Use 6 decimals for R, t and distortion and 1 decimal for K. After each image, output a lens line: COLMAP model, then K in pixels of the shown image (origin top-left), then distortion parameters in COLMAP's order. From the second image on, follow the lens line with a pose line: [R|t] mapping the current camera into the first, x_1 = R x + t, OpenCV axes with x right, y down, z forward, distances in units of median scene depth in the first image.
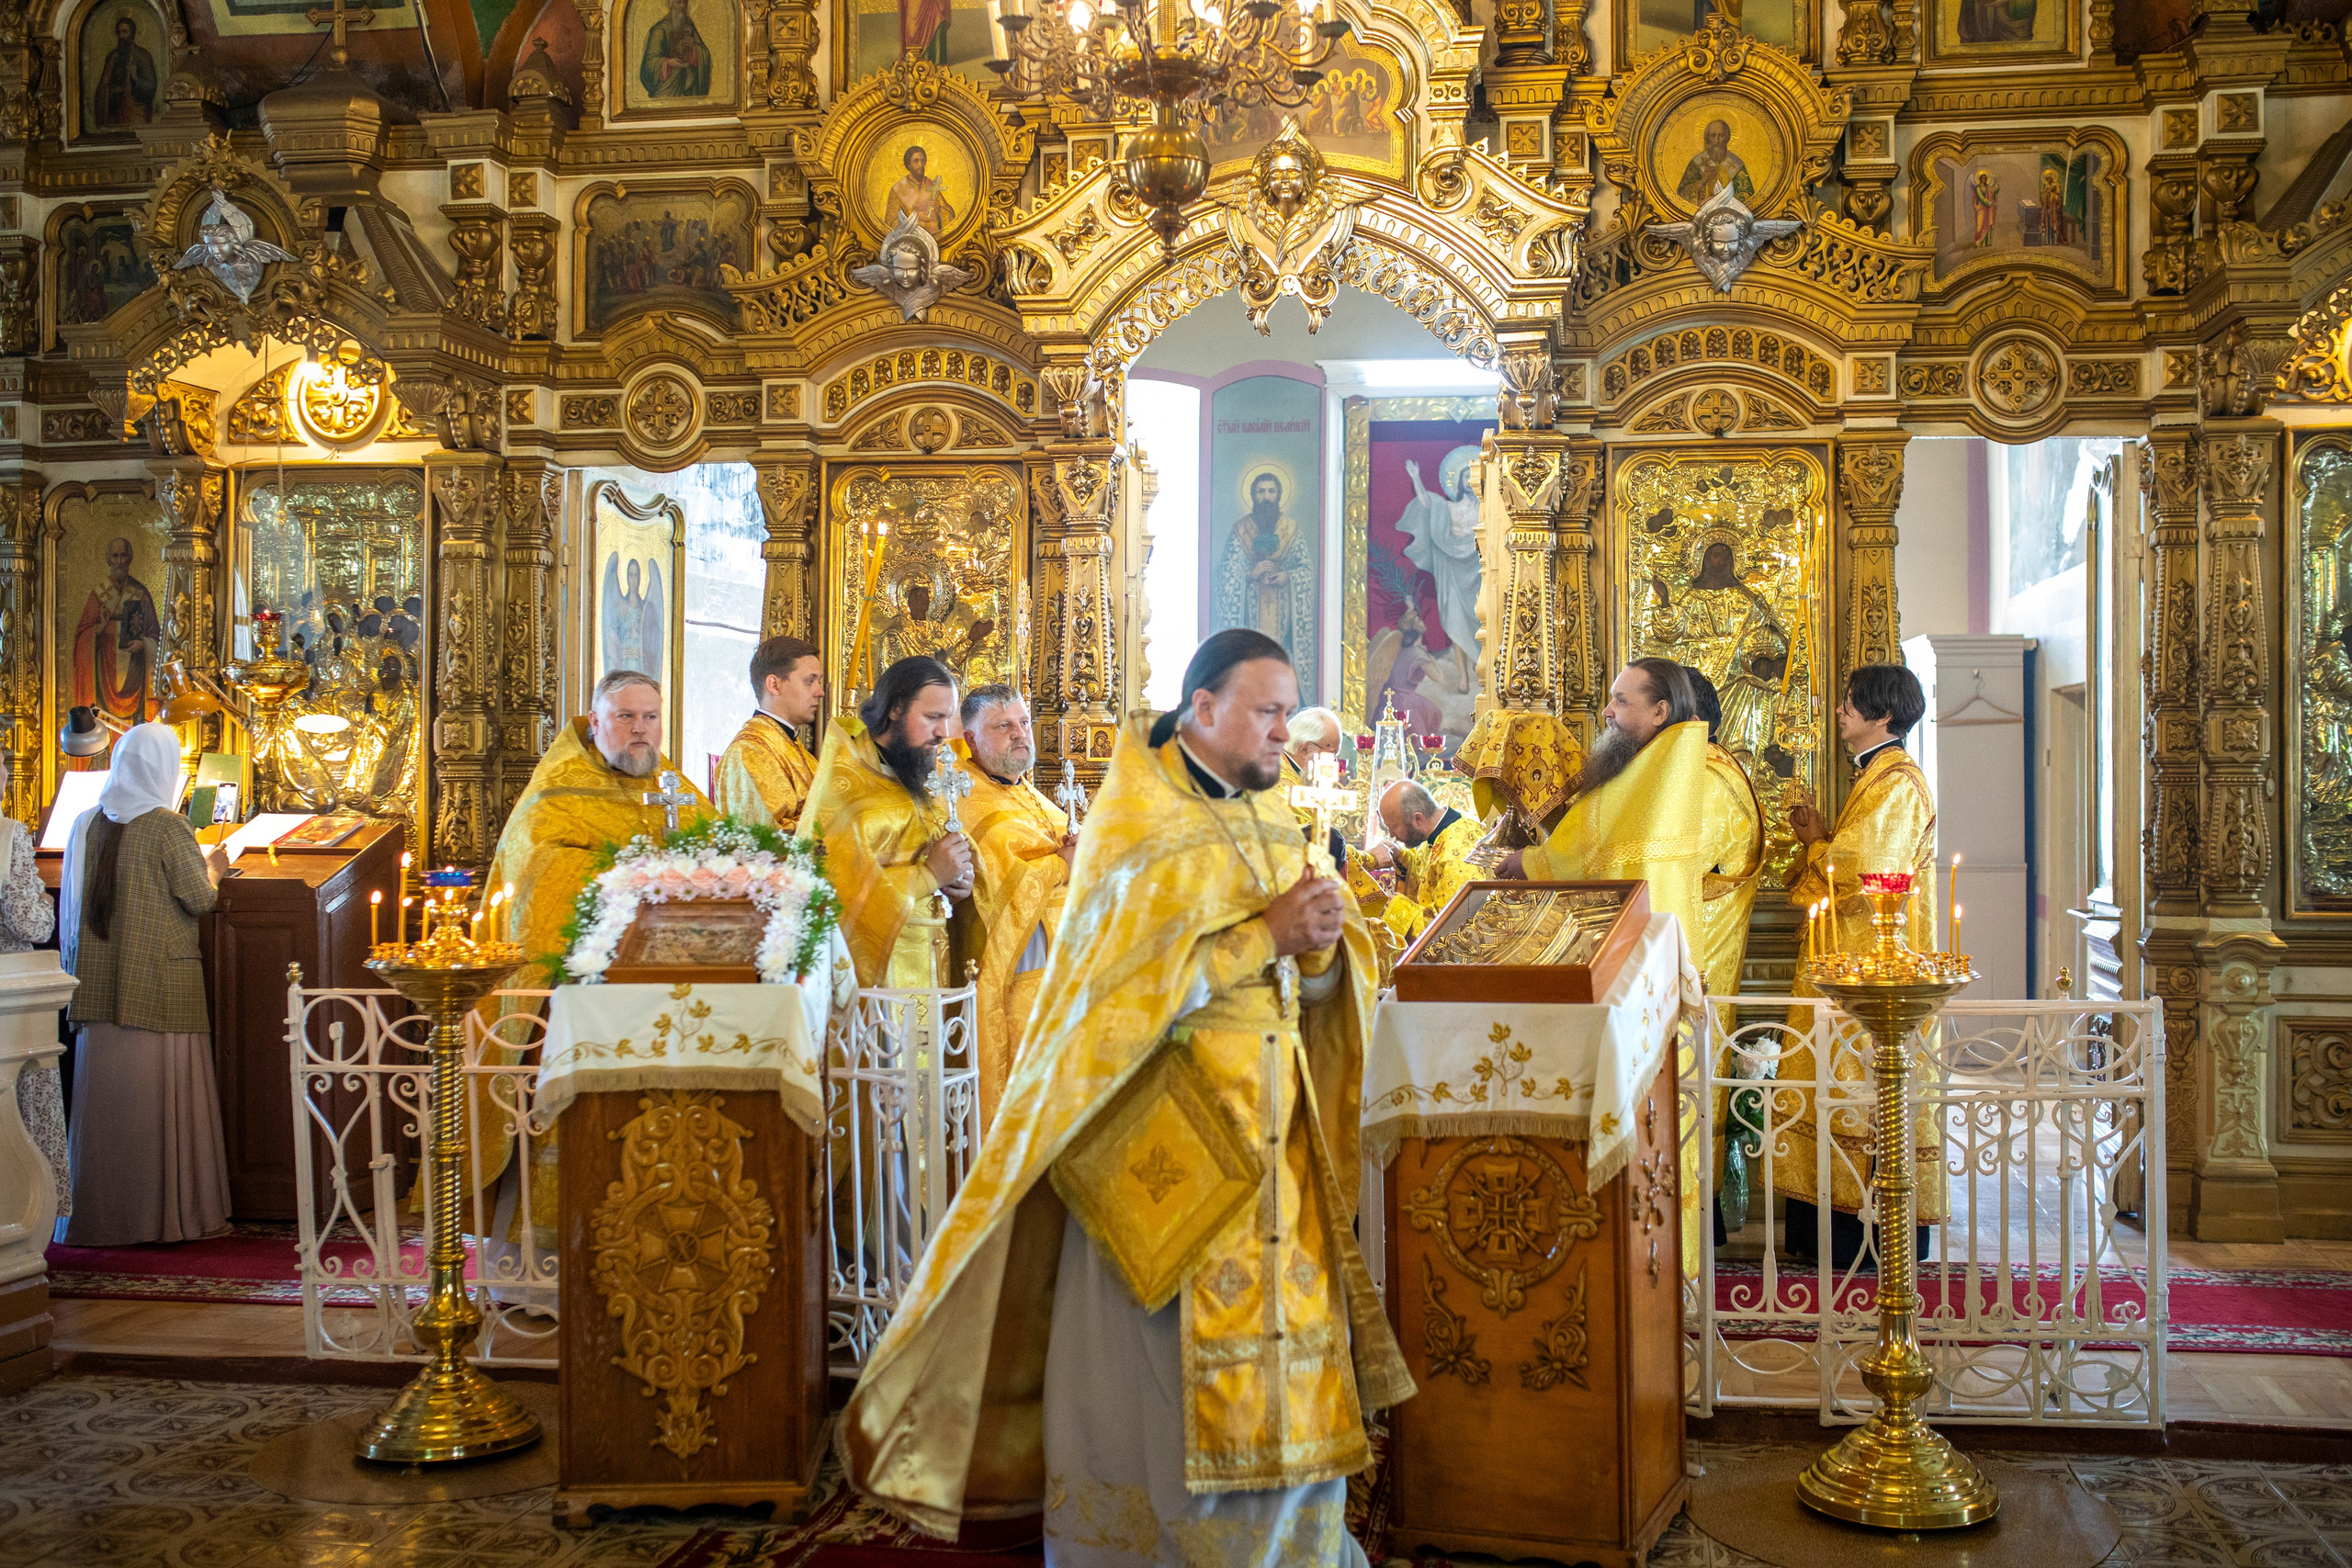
lens RADIAL K [[2309.7, 0, 1291.5], [0, 2309.7, 800.0], [0, 0, 1]] dist [-0.060814, 0.110007]
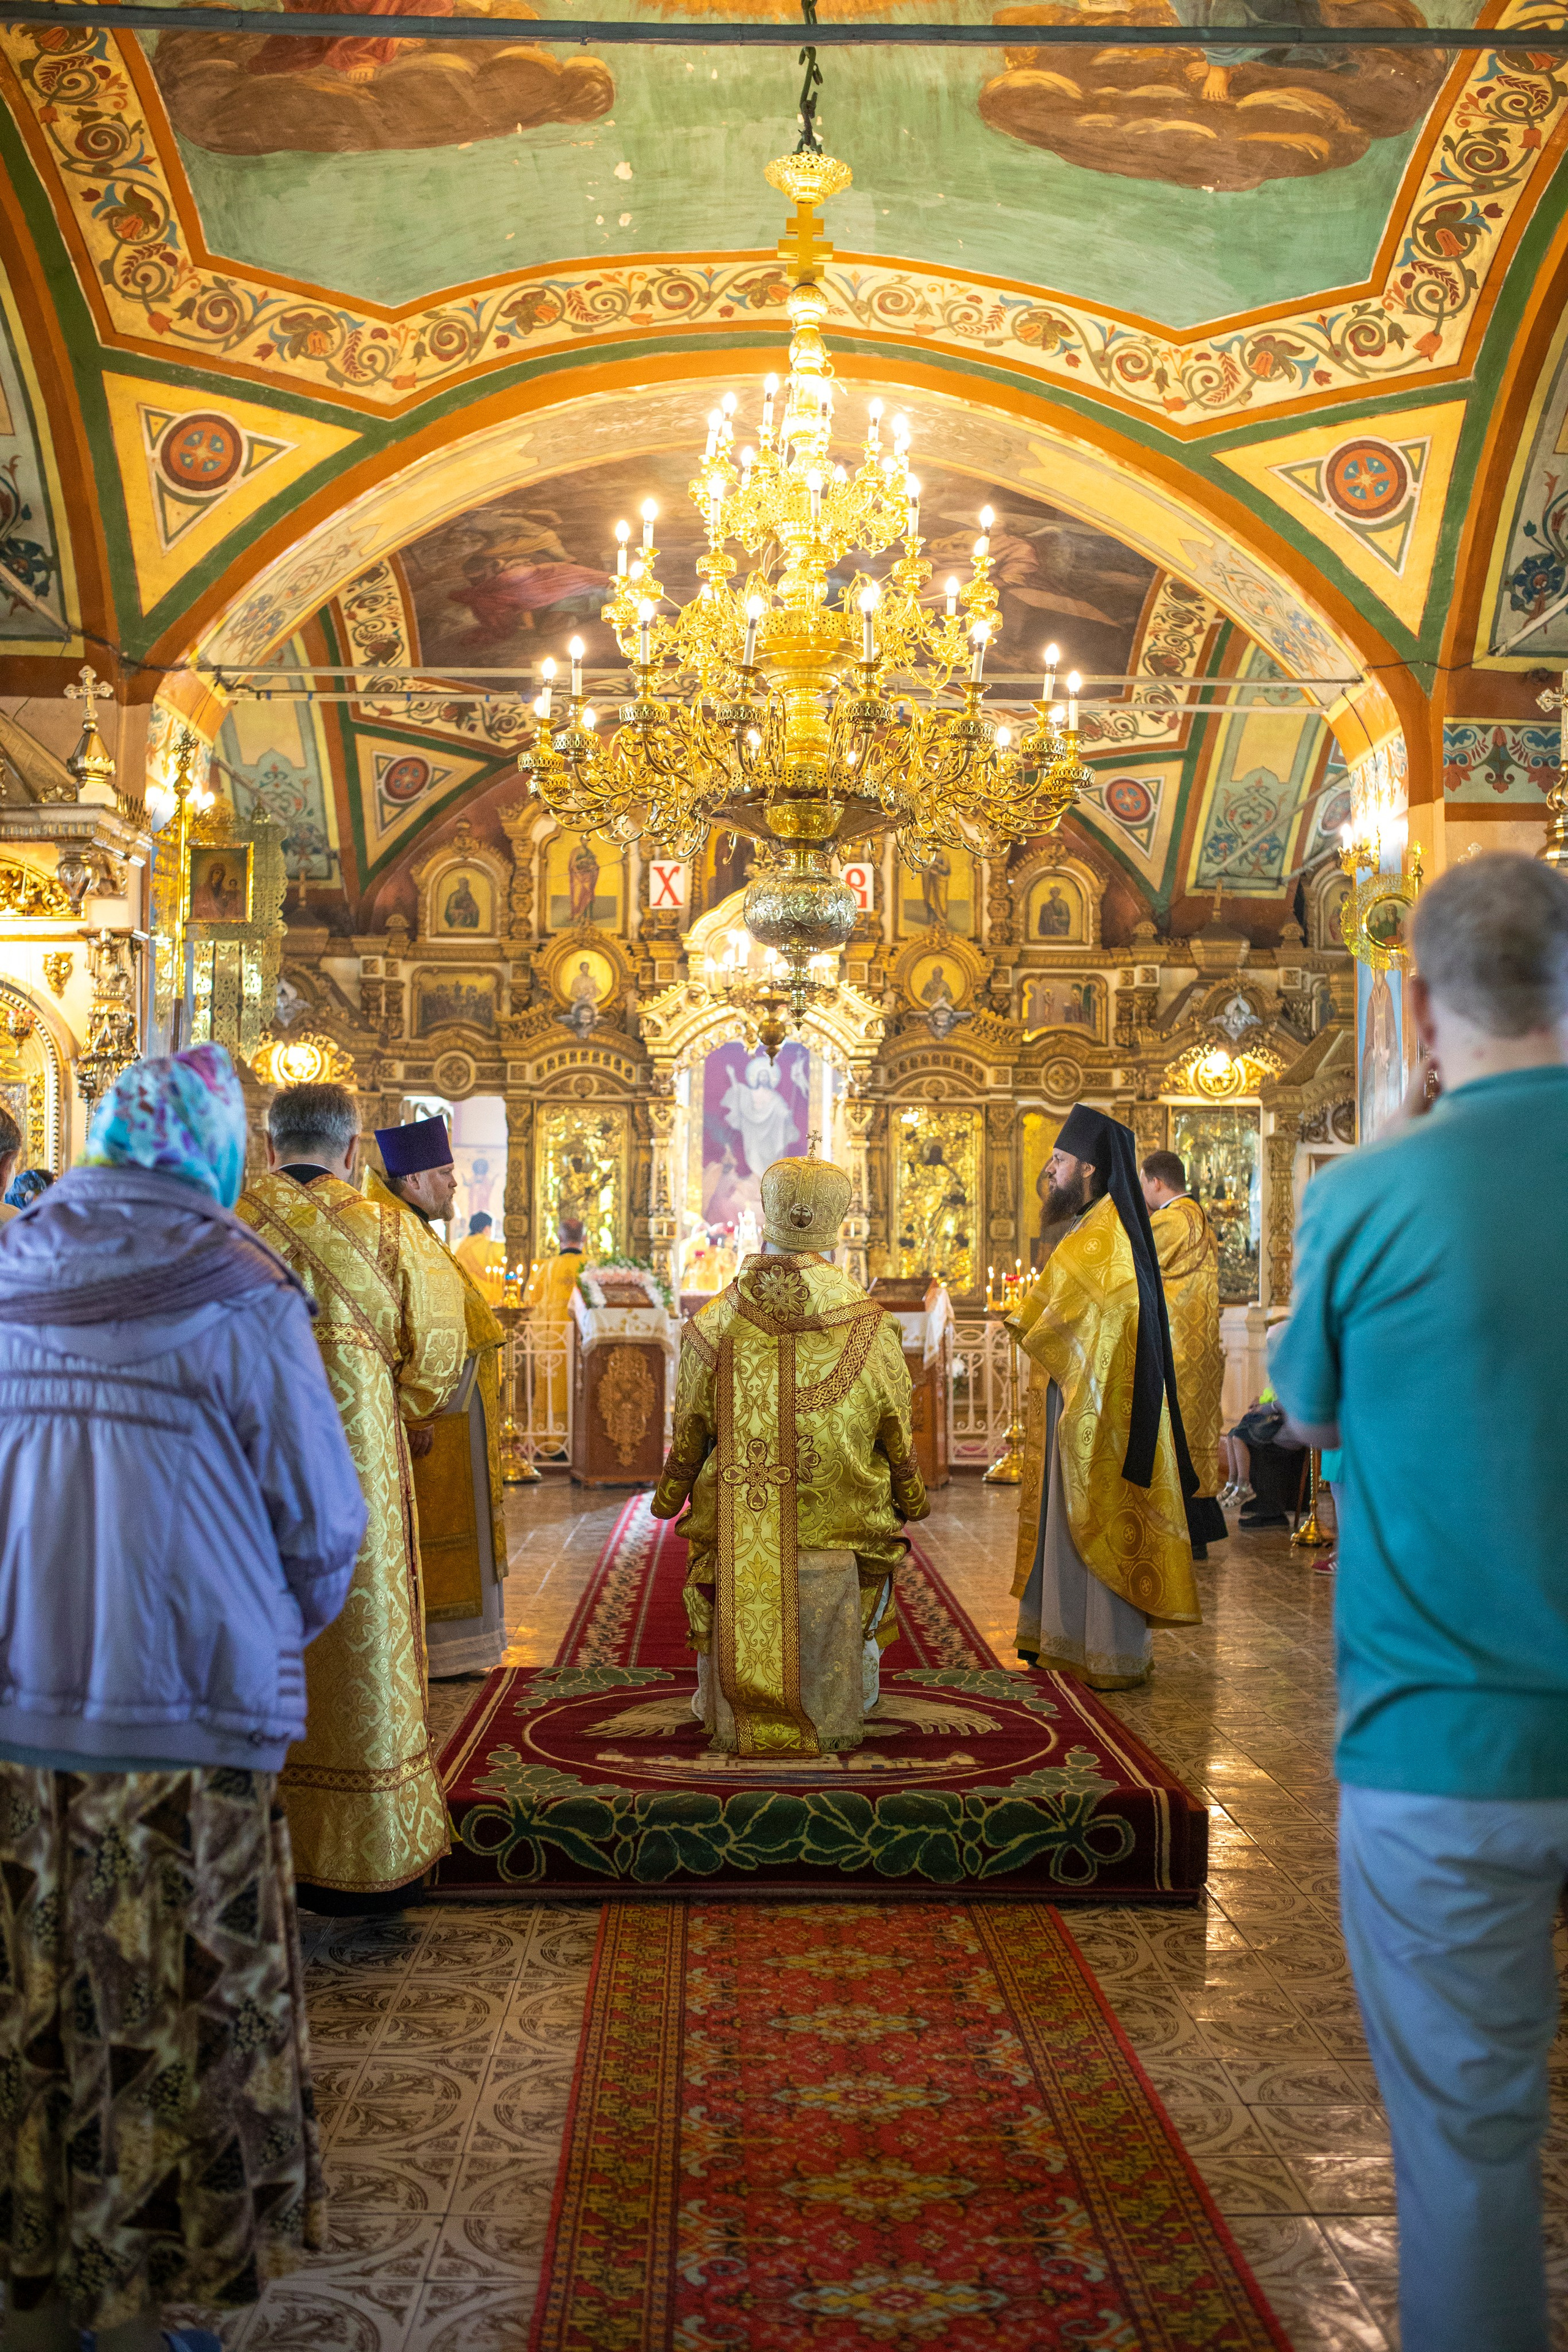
lens RADIAL K [[2309.9, 0, 803.3], [0, 2309.9, 1218.4], [0, 0, 1]] dist [-0.060814, 0.110007]
pose [[0.984383, 0.010894, 0.175702, -0.355385], [-0.005749, 0.999540, -0.029763, 0.030856], [-0.175946, 0.028288, 0.983993, -1.266096]]
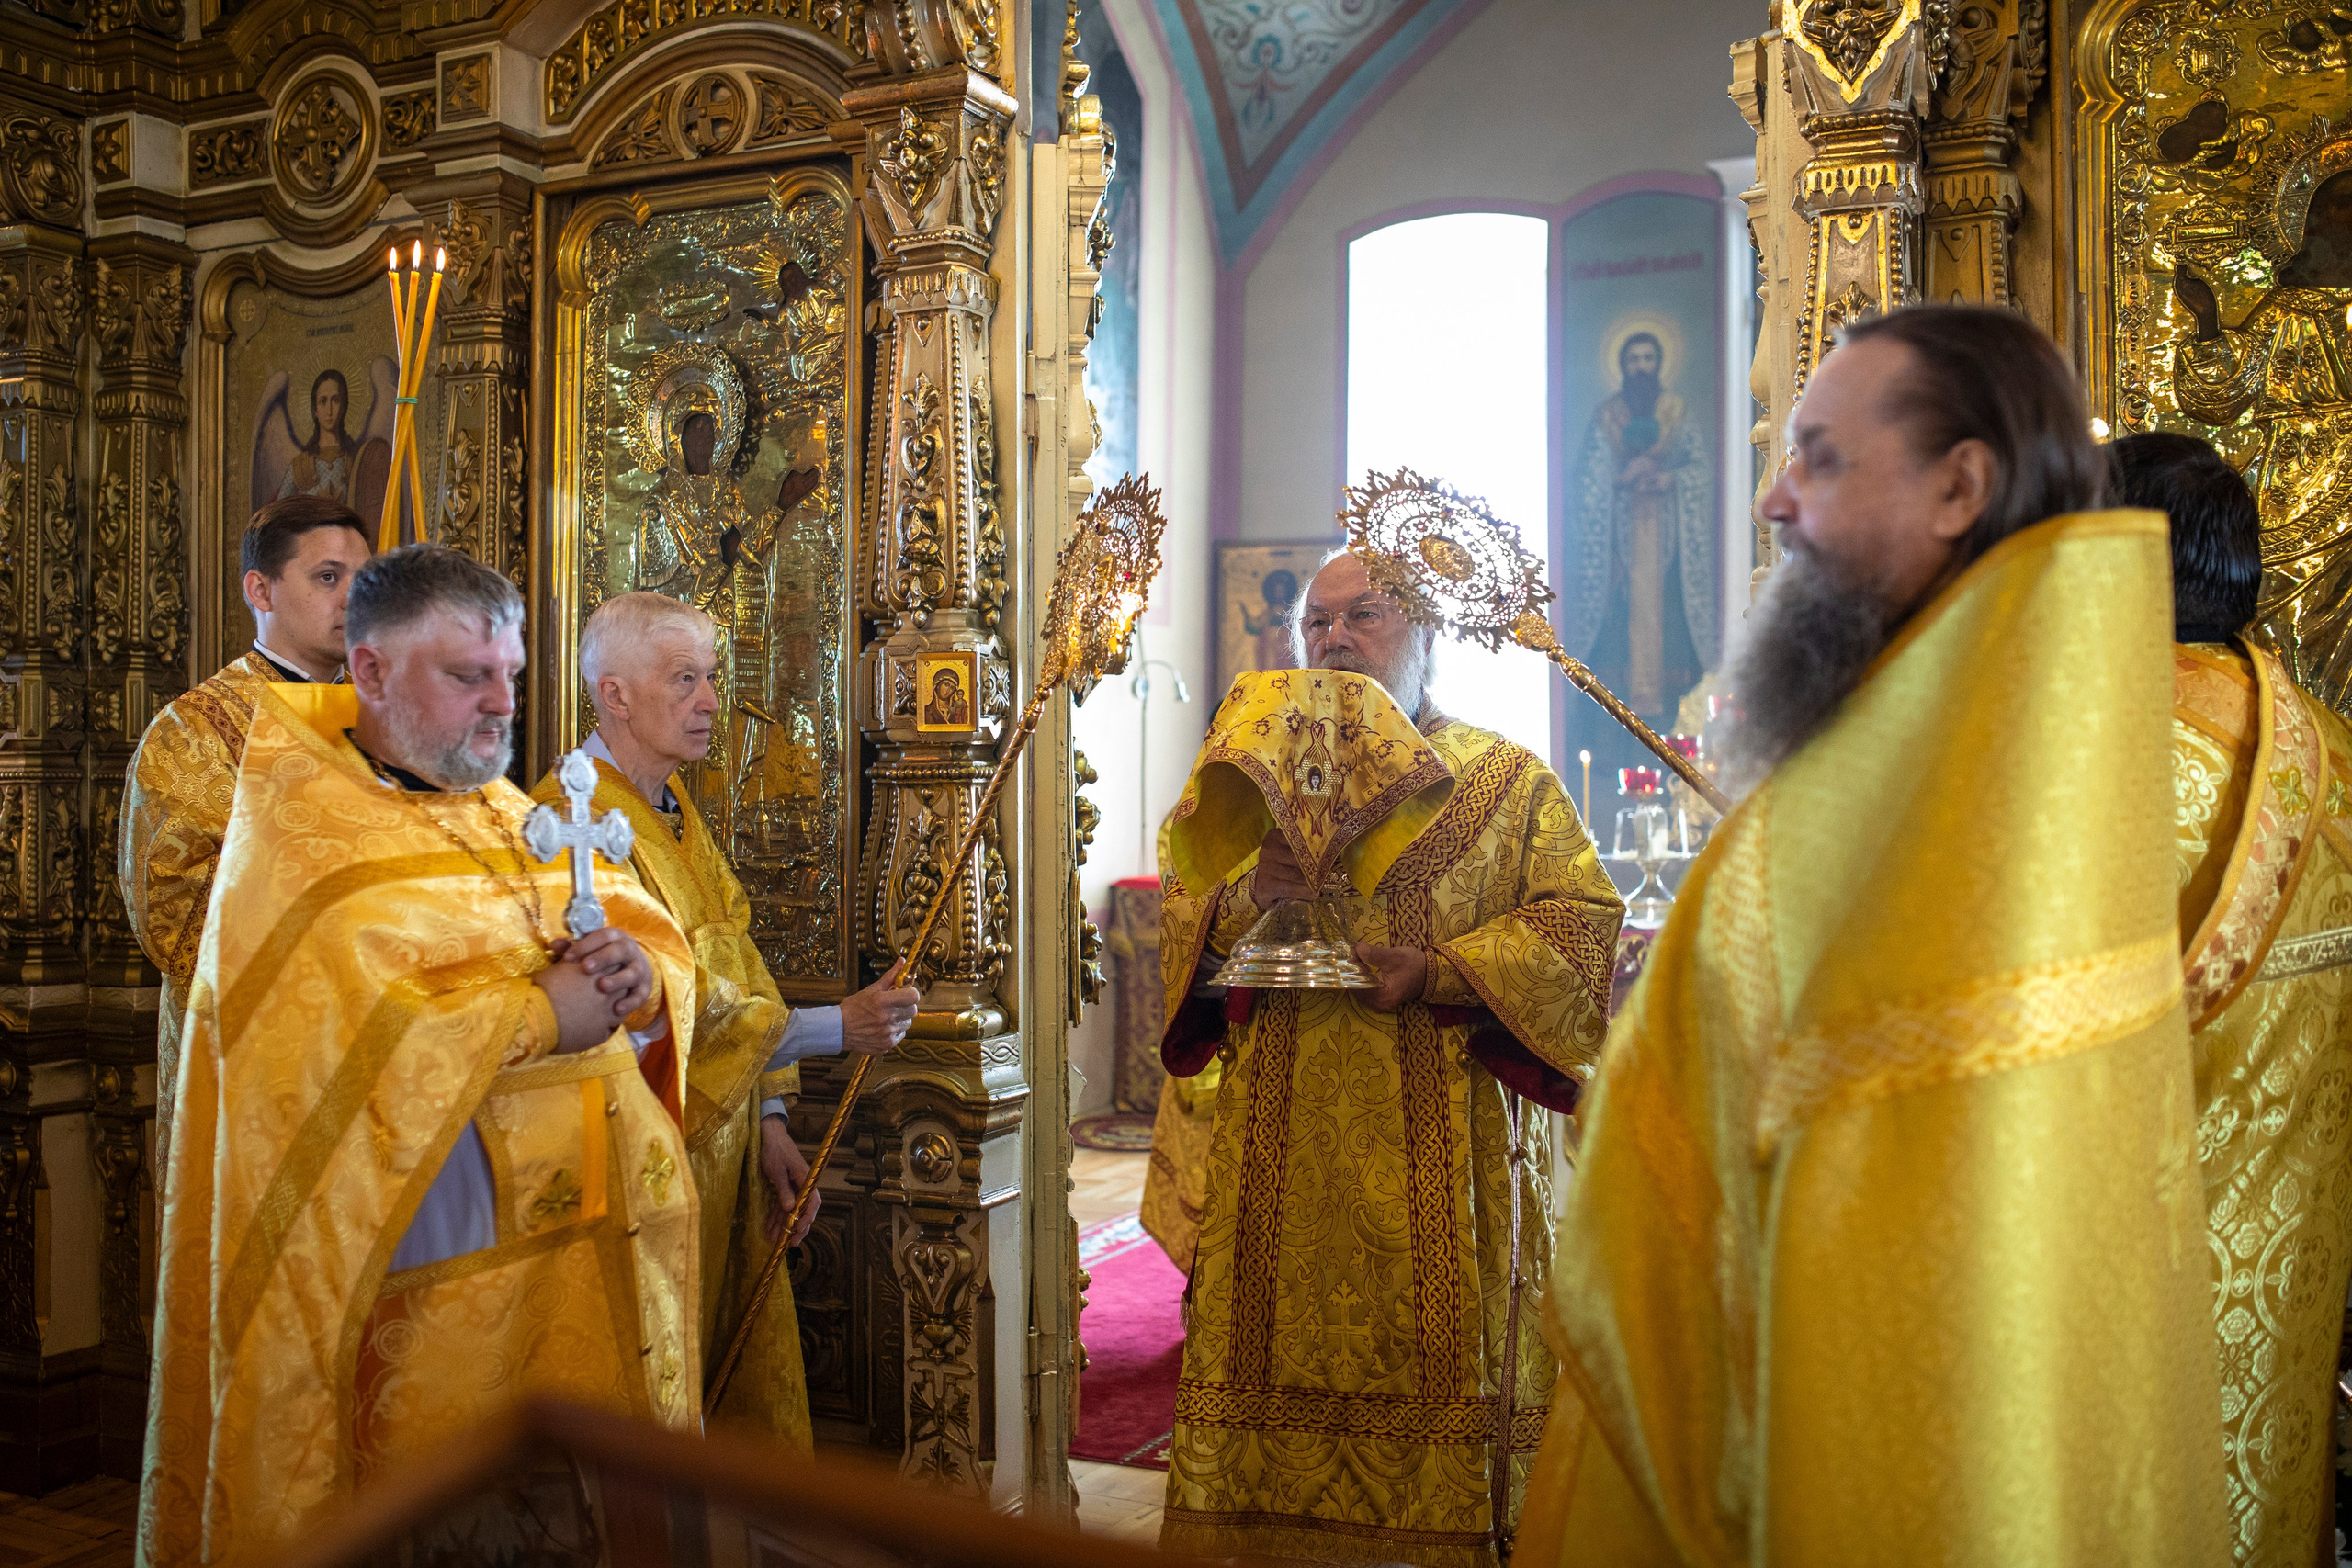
lens RADIAL K [[2224.6, 0, 1221.5], [0, 2224.6, 807.2], [0, 0, 1]] dist [-0.063717, 0.096728]
pose [[0.956651, -0.006499, -0.291163, 0.108539], [0.008117, 0.999958, 0.004350, -0.002717], [0.291122, -0.006525, 0.956664, 0.576801]]
